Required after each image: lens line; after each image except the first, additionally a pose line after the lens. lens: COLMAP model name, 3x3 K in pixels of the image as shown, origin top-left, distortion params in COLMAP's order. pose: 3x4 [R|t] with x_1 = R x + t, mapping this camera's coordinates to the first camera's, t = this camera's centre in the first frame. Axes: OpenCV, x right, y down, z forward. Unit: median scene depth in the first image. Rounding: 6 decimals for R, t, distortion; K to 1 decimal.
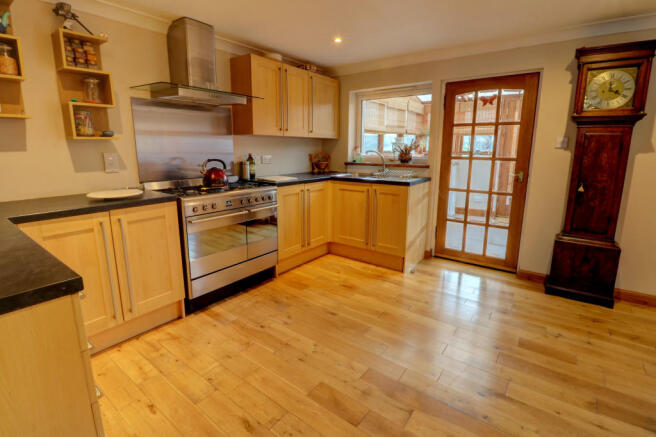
lens RADIAL K [[312.1, 0, 327.9], [0, 312.1, 205.8], [0, 0, 1]] dist [-0.001642, -0.000503]
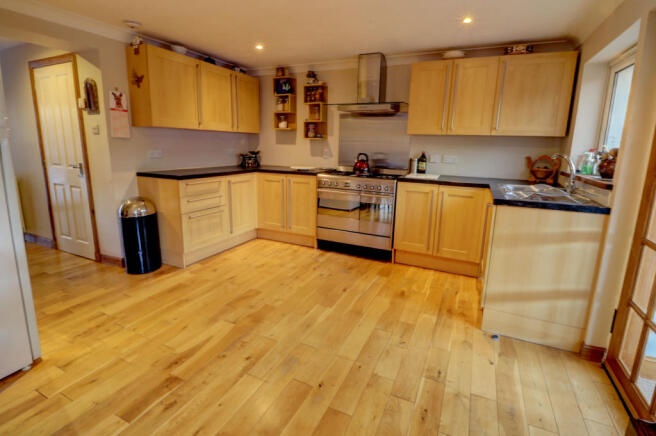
lens RADIAL K [[317.6, 0, 327.9], [0, 317.6, 207.2], [0, 0, 1]] dist [-0.000680, -0.000119]
pose [[0.198367, 0.192560, -0.961026, 0.970951], [-0.204689, 0.967030, 0.151512, -0.100826], [0.958516, 0.166656, 0.231241, 0.572931]]
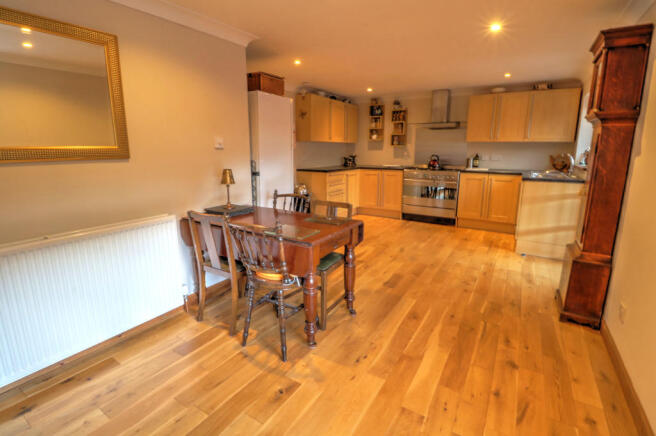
lens RADIAL K [[309.4, 0, 327.8], [0, 309.4, 209.4], [0, 0, 1]] dist [-0.000263, -0.000098]
pose [[0.080082, 0.189831, -0.978545, 1.629076], [-0.187961, 0.966963, 0.172202, -0.022379], [0.978906, 0.170138, 0.113118, 0.142741]]
